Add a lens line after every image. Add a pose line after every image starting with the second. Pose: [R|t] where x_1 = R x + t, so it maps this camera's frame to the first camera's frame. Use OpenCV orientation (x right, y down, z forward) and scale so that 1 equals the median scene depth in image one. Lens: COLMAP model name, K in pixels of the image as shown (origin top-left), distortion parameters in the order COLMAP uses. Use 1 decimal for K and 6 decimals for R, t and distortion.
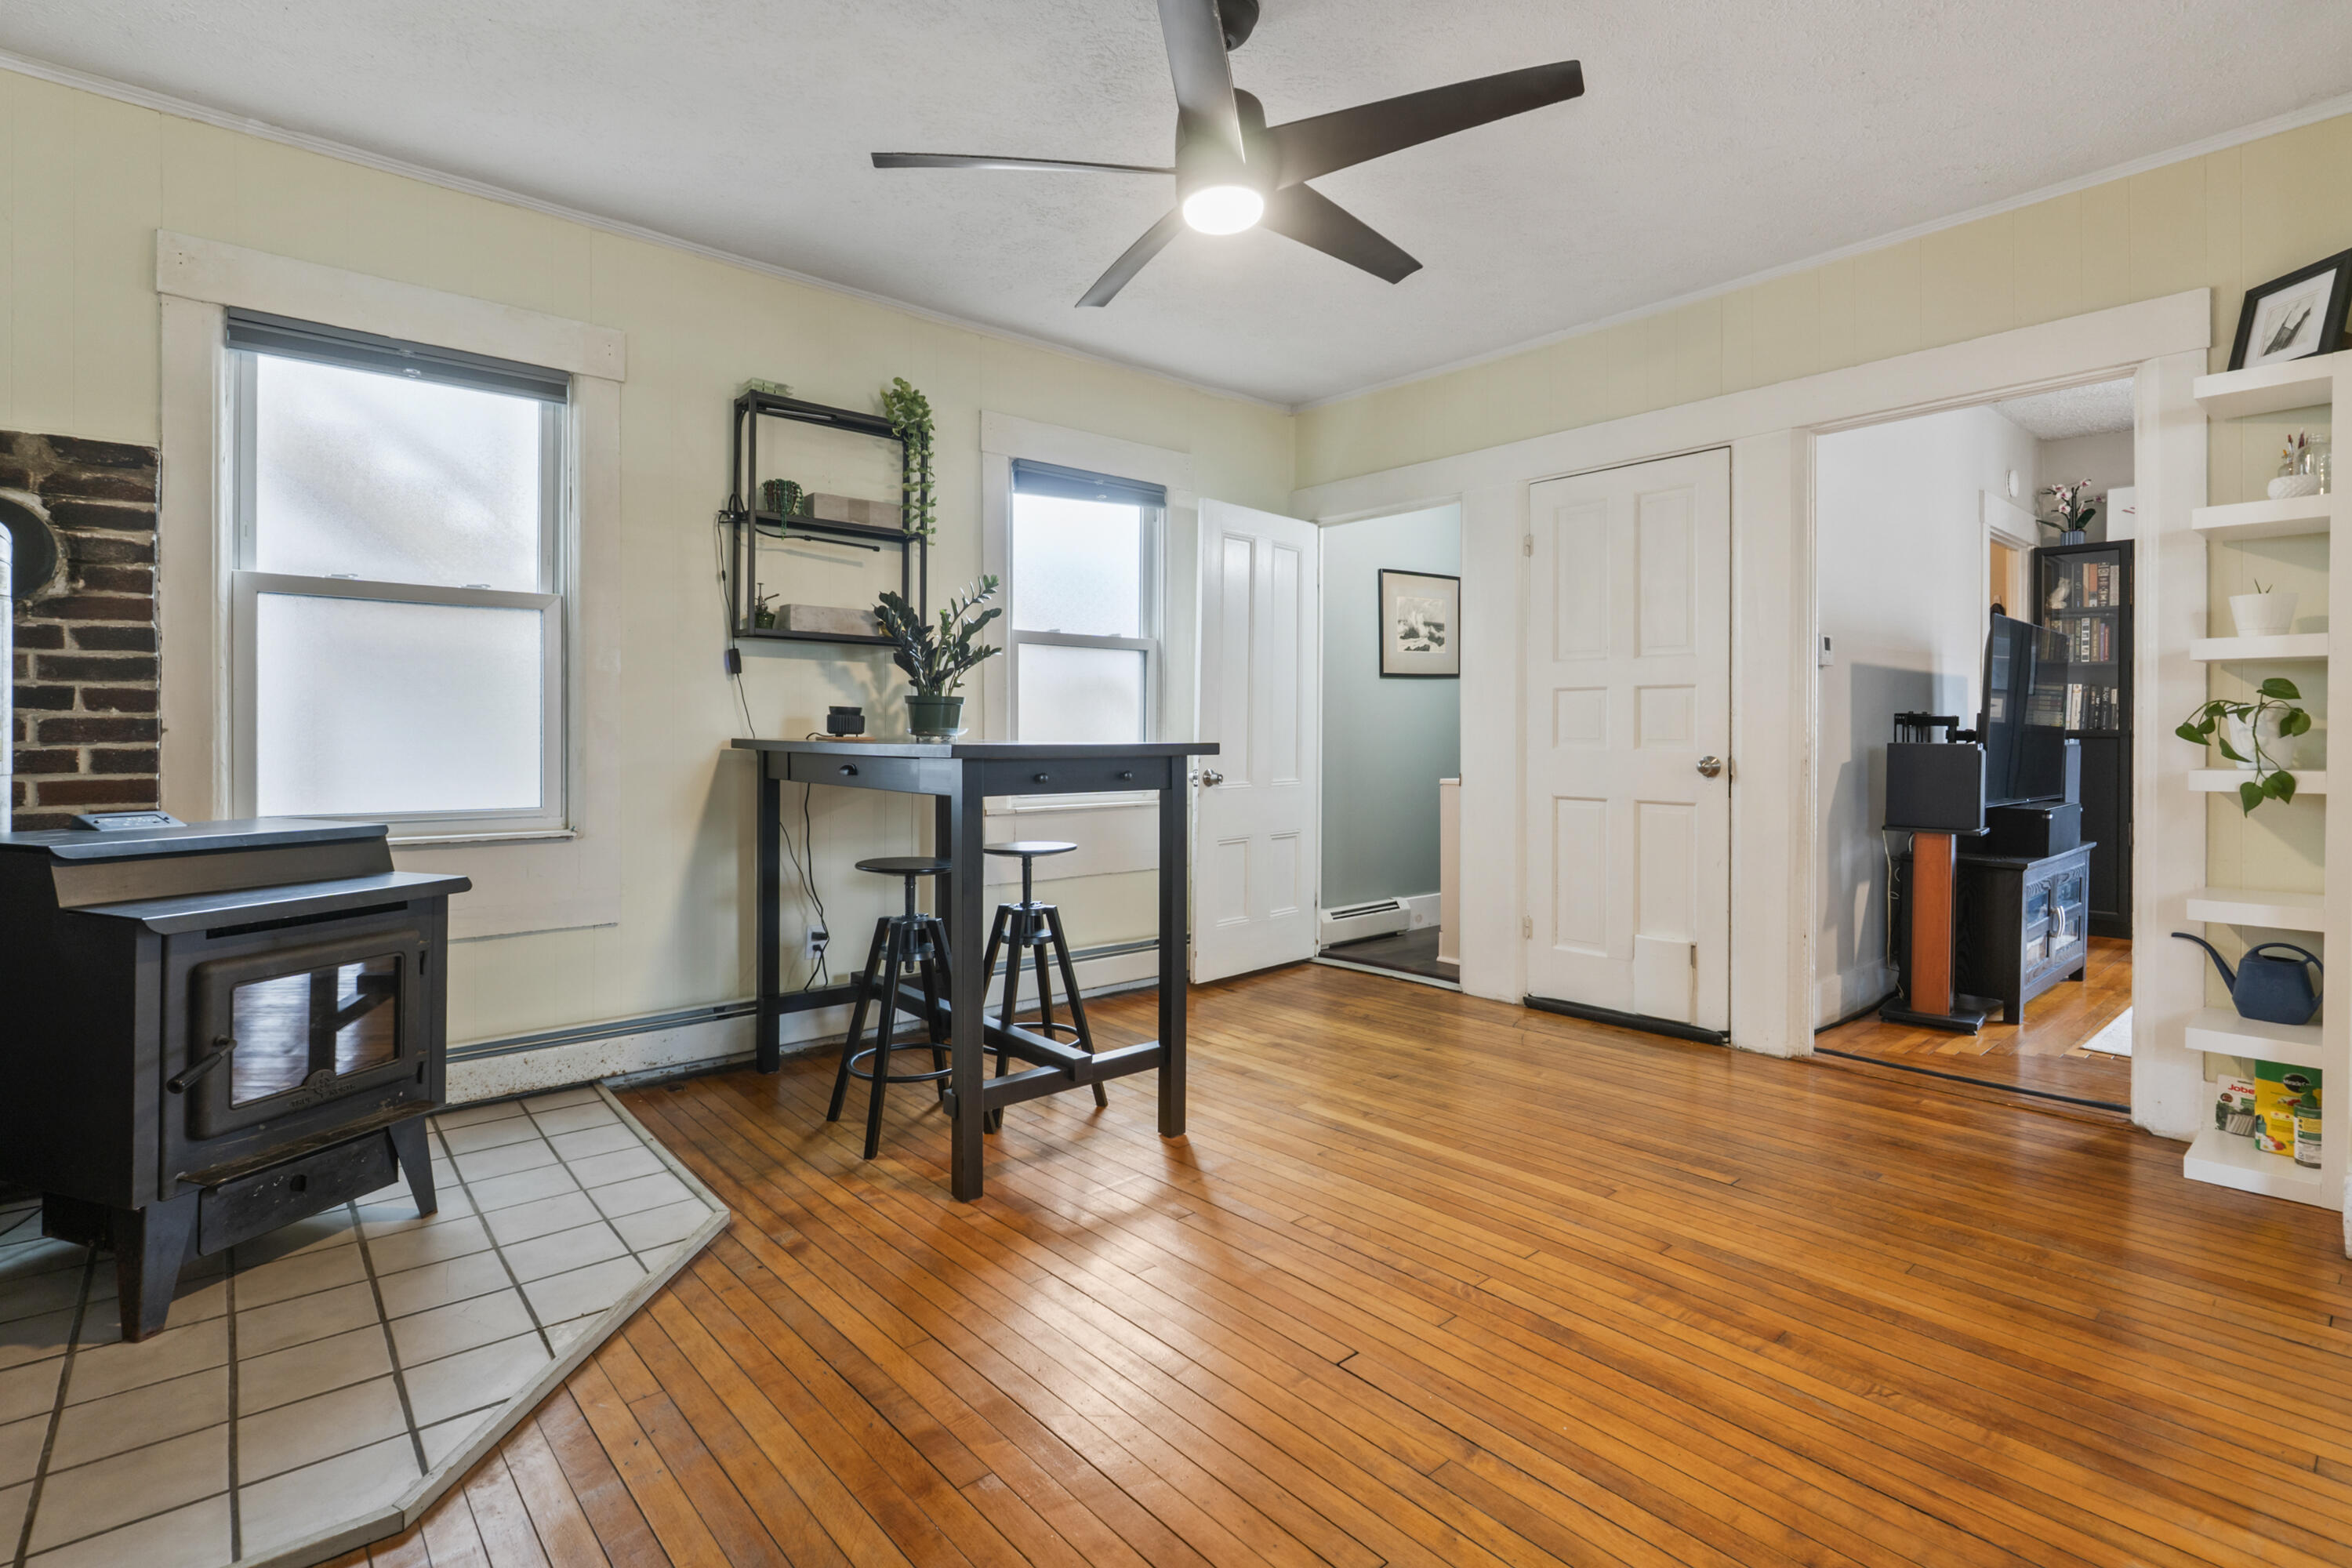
lens RADIAL K [[1126.6, 0, 1169.7], [0, 1126.6, 738.6], [0, 0, 1]] dist [-0.004350, -0.002453]
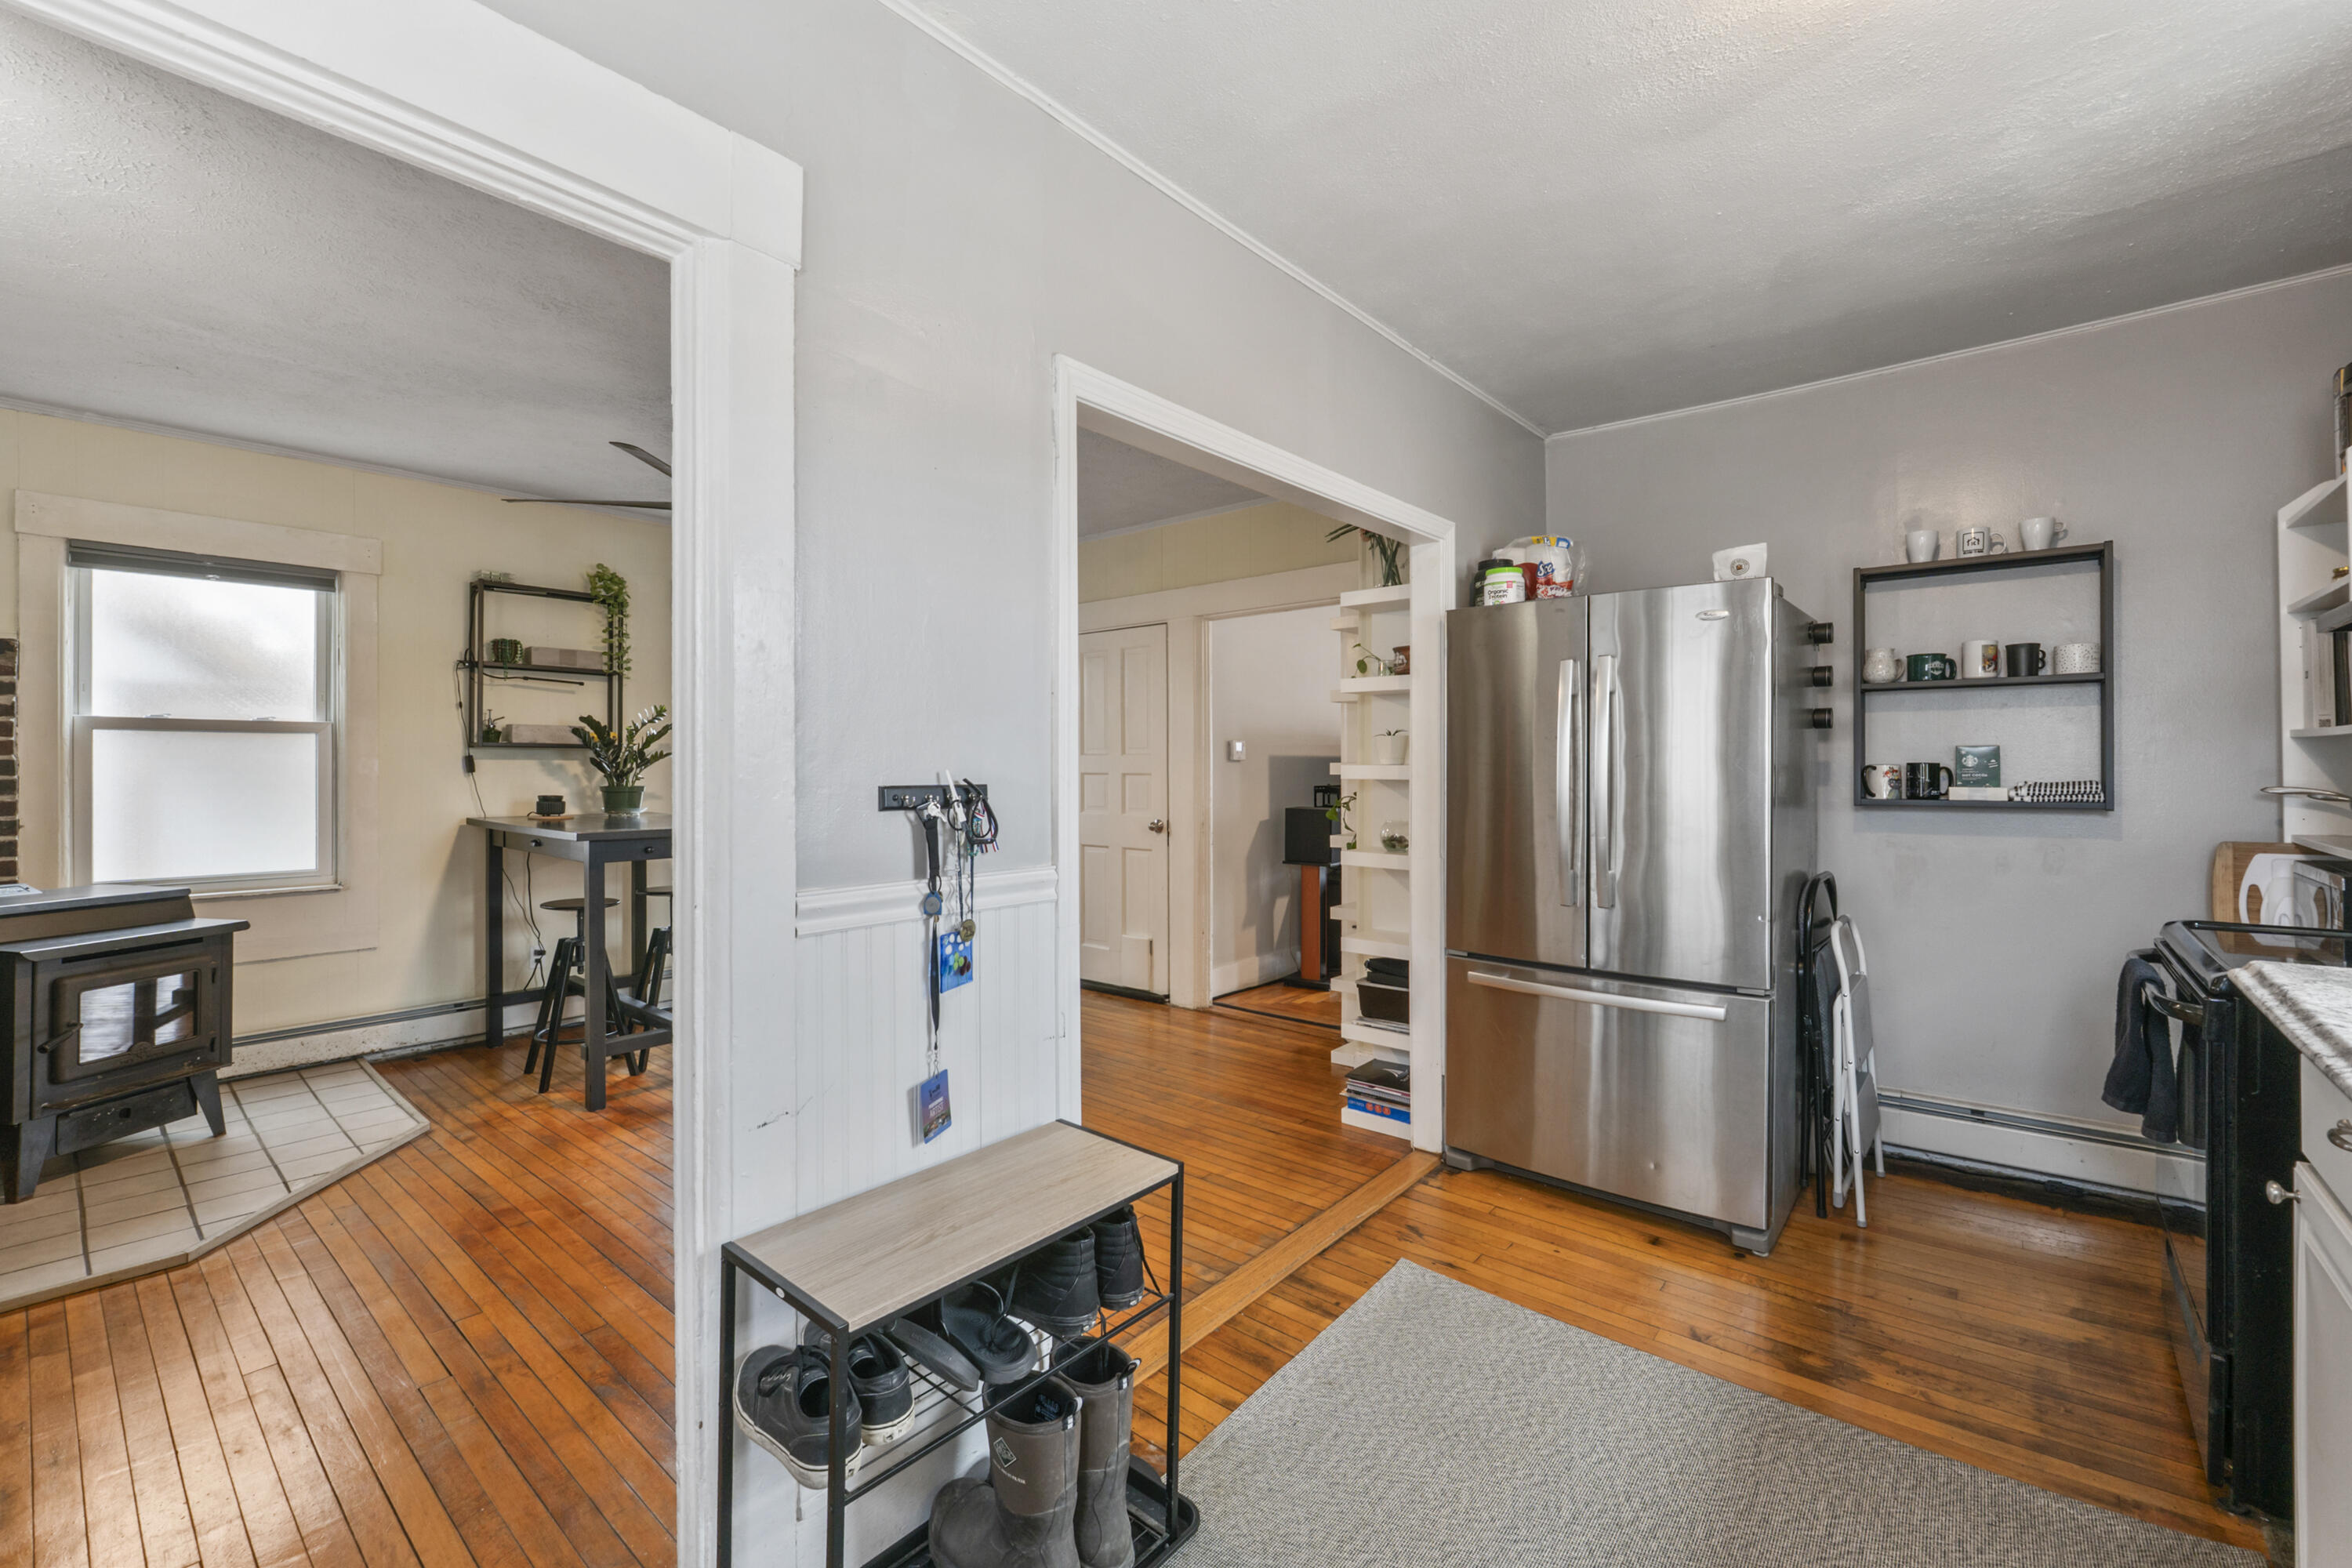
lens RADIAL K [[988.0, 0, 1172.7], [0, 988.0, 767.9], [0, 0, 1]] dist [-0.010951, 0.000536]
pose [[0.987161, -0.004072, 0.159675, 0.387411], [0.004638, 0.999984, -0.003173, -0.071569], [-0.159660, 0.003873, 0.987165, -0.497511]]
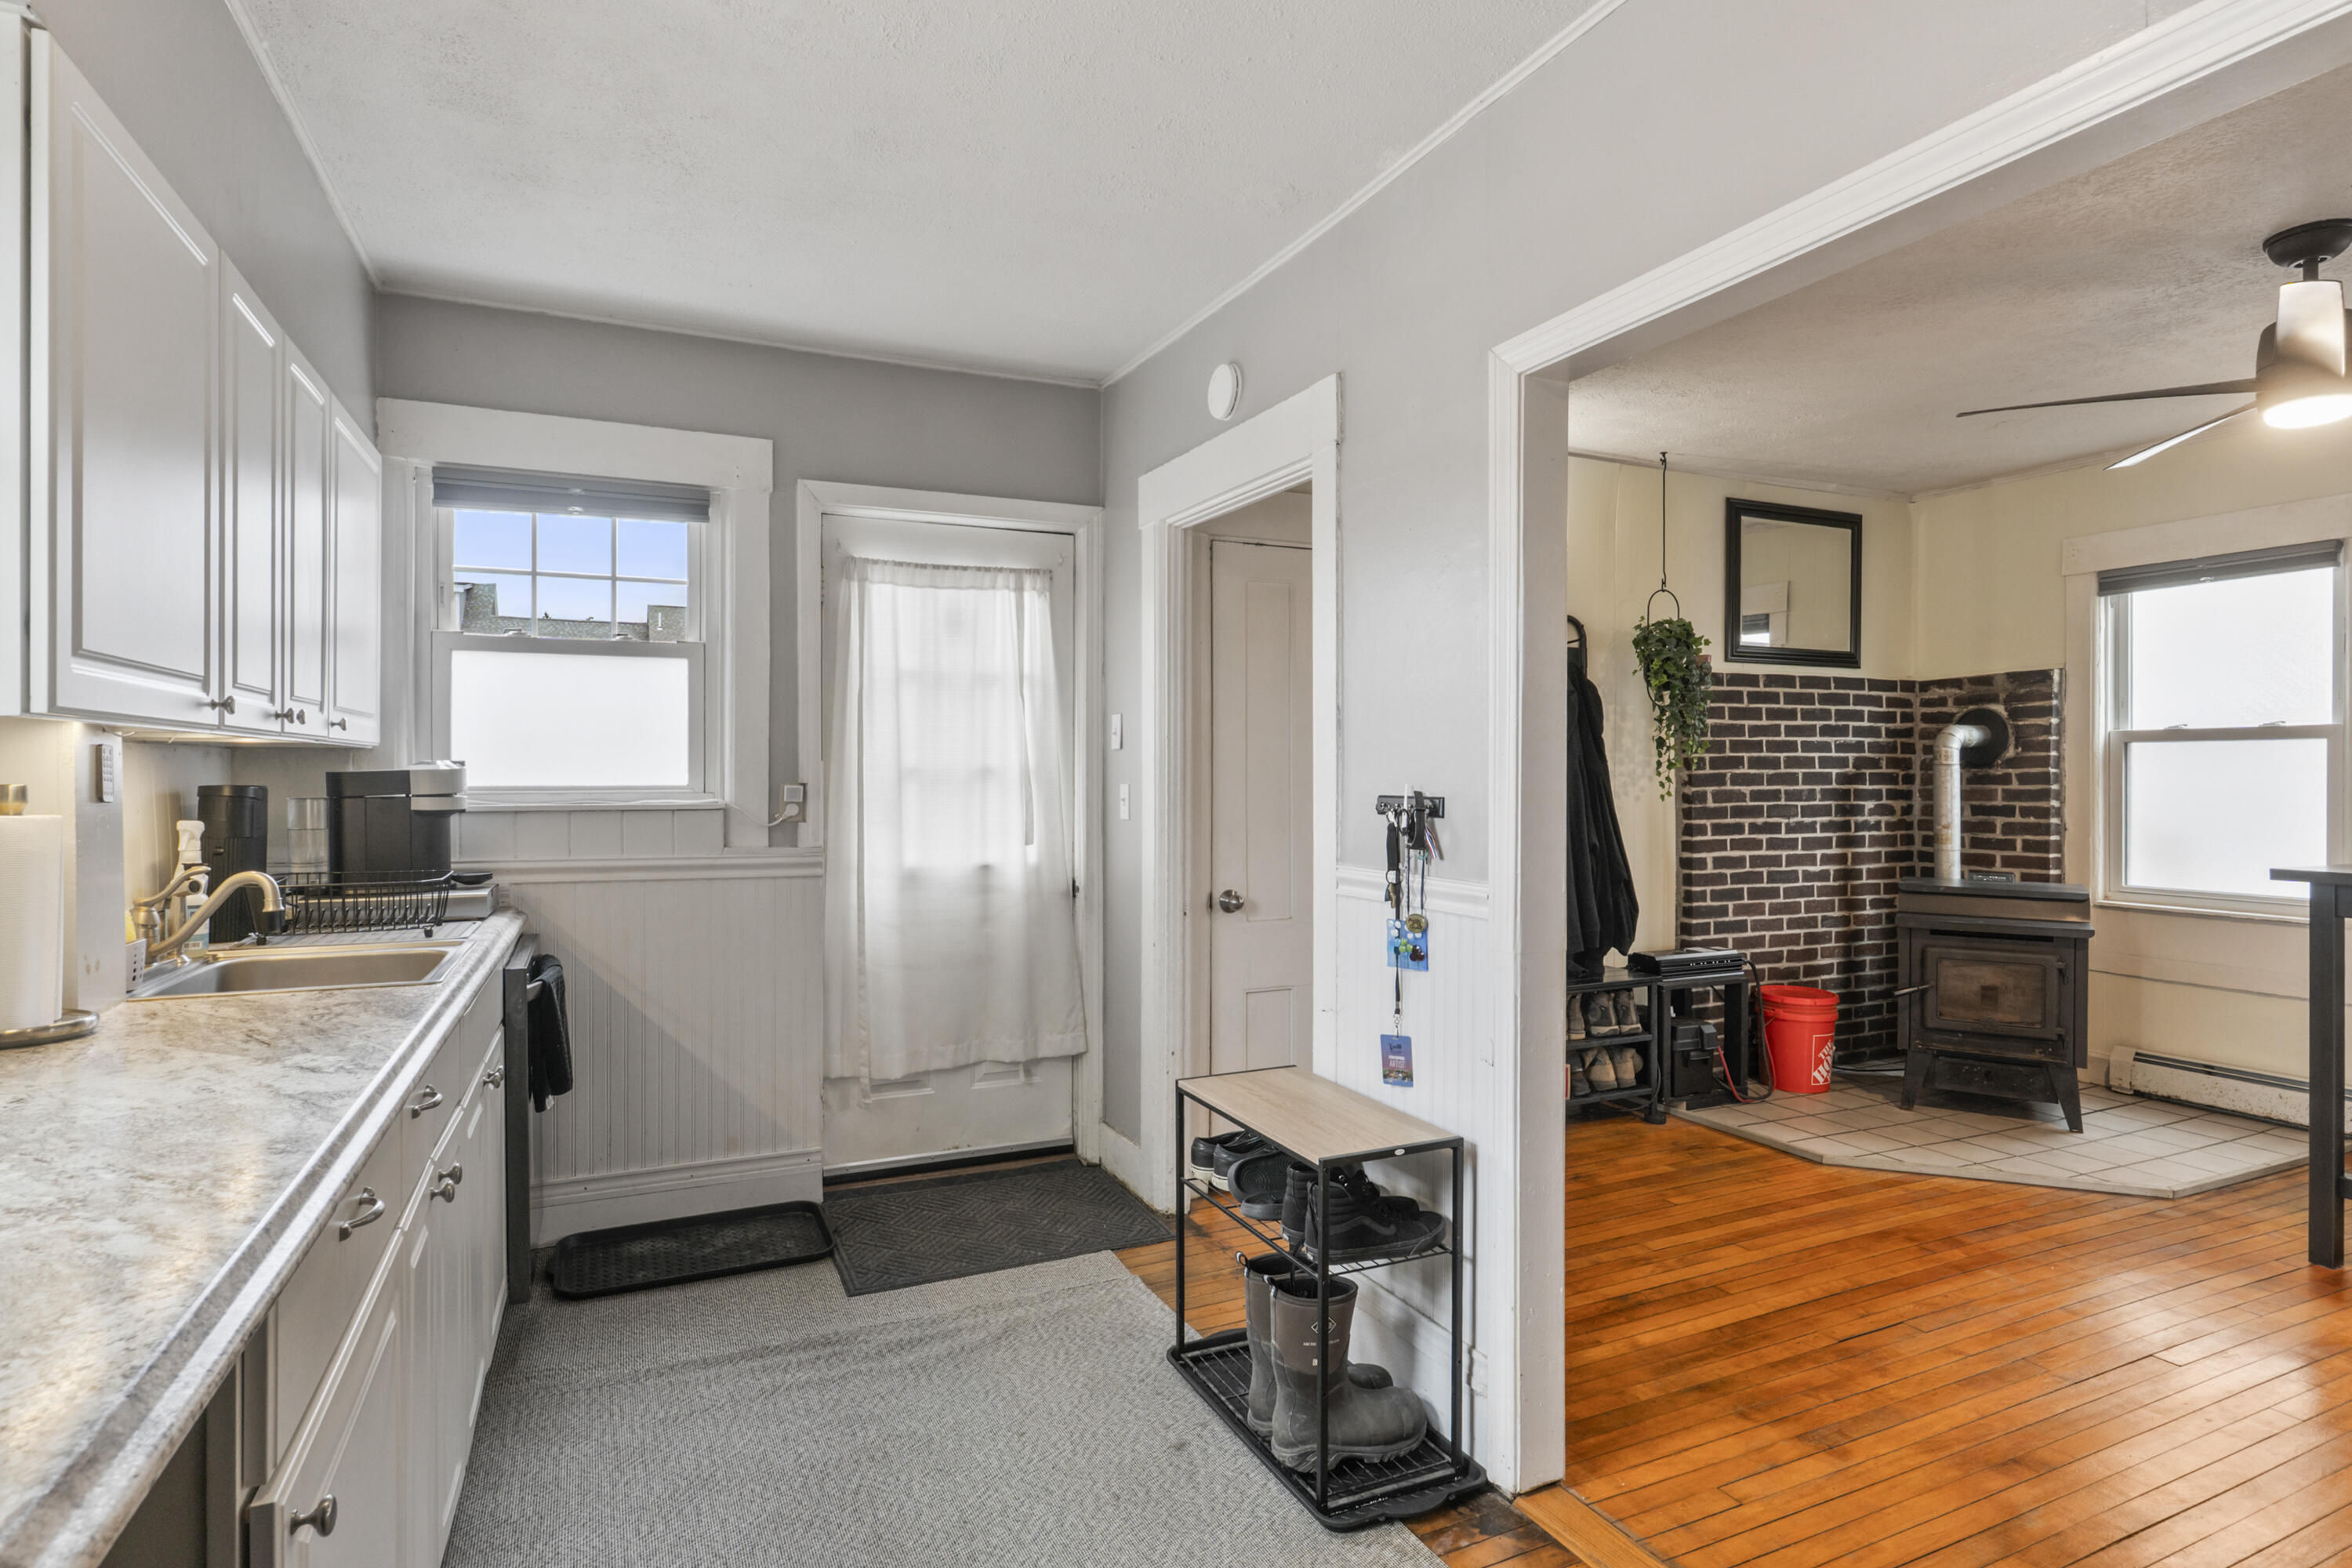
lens RADIAL K [[1228.5, 0, 1172.1], [0, 1228.5, 775.9], [0, 0, 1]] dist [-0.007507, -0.001648]
pose [[-0.281910, -0.002315, -0.959438, 1.243536], [-0.005909, 0.999982, -0.000676, -0.076820], [0.959423, 0.005479, -0.281919, 0.201421]]
